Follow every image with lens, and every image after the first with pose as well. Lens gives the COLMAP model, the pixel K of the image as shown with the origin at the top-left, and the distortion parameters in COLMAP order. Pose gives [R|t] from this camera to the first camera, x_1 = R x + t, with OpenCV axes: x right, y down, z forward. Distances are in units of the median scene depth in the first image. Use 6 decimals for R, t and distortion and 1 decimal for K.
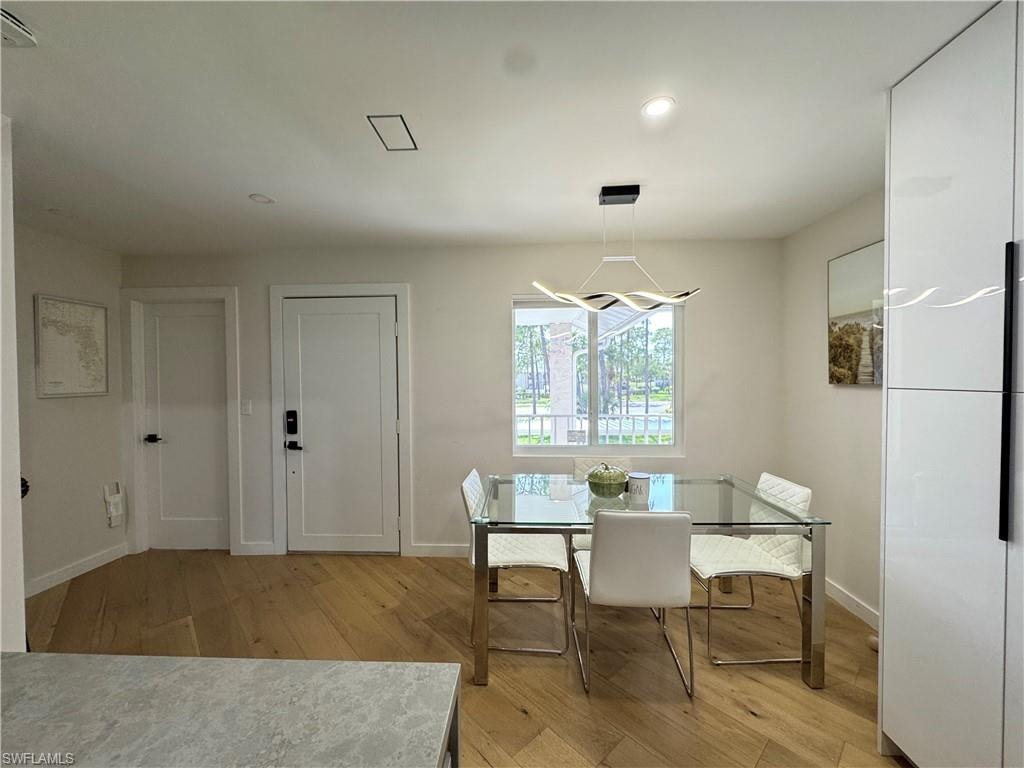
lens RADIAL K [[408.8, 0, 509.1], [0, 408.8, 382.1], [0, 0, 1]] dist [-0.003850, 0.000630]
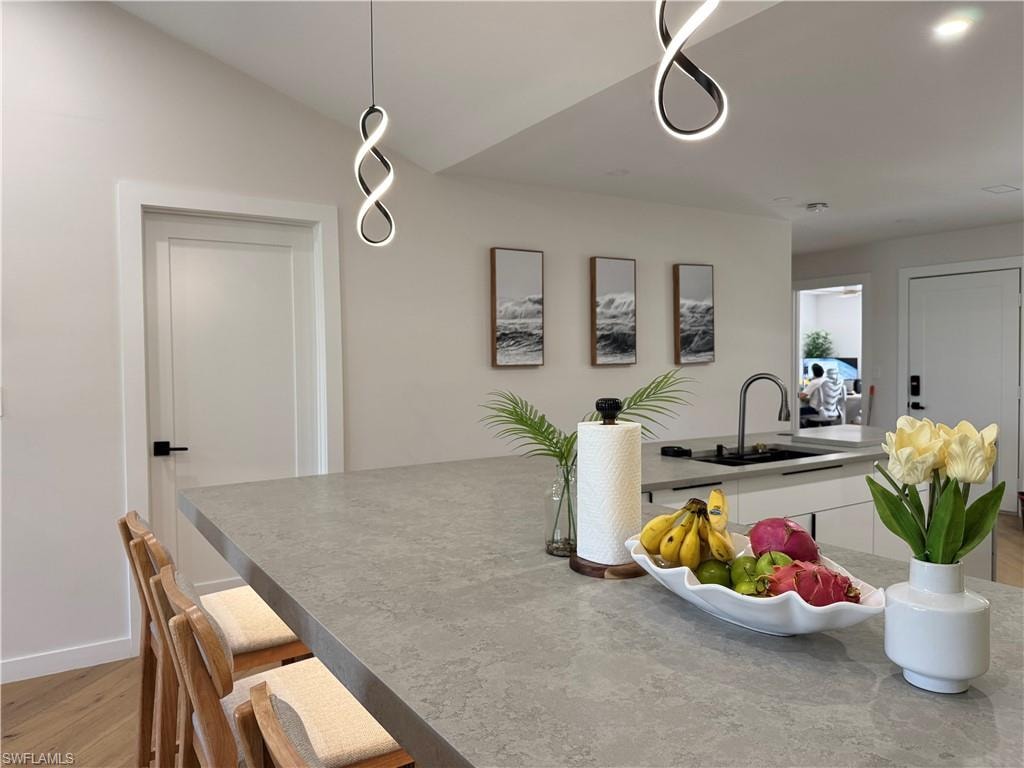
lens RADIAL K [[735.9, 0, 502.8], [0, 735.9, 381.8], [0, 0, 1]] dist [0.072328, -0.069663]
pose [[0.578691, 0.022614, -0.815234, 0.670574], [-0.001943, 0.999651, 0.026351, 0.041738], [0.815545, -0.013665, 0.578533, -1.522018]]
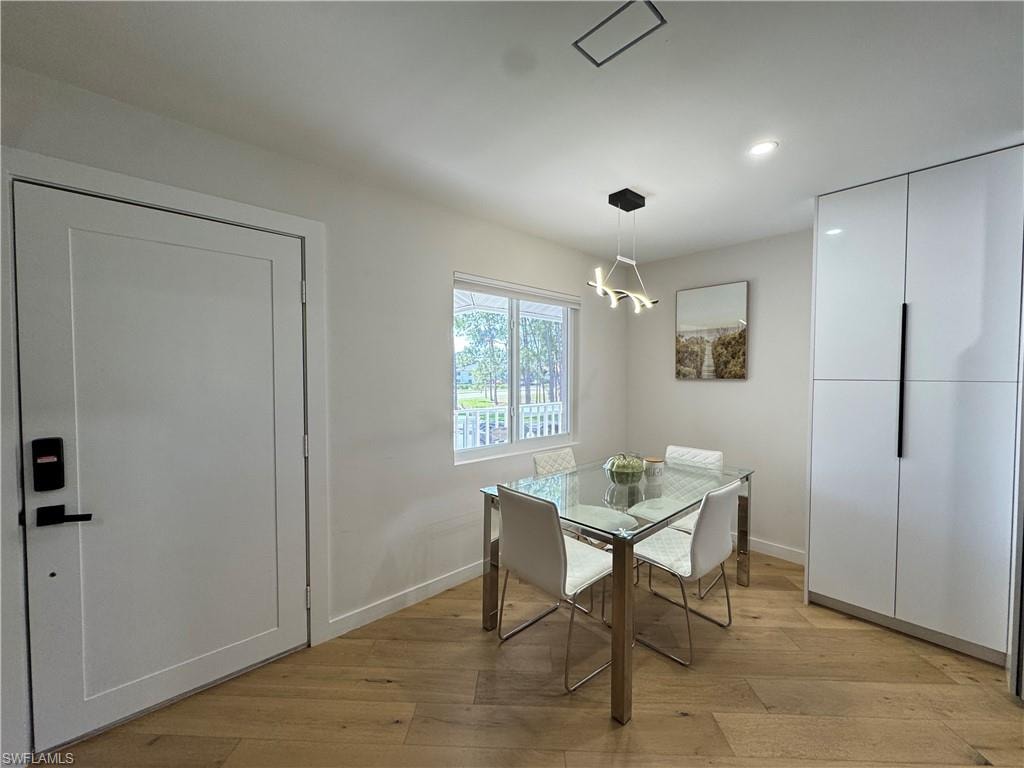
lens RADIAL K [[408.8, 0, 513.8], [0, 408.8, 382.6], [0, 0, 1]] dist [-0.003850, 0.000630]
pose [[0.701555, -0.006936, 0.712581, -0.622529], [0.000676, 0.999959, 0.009067, 0.006185], [-0.712615, -0.005880, 0.701531, 0.410148]]
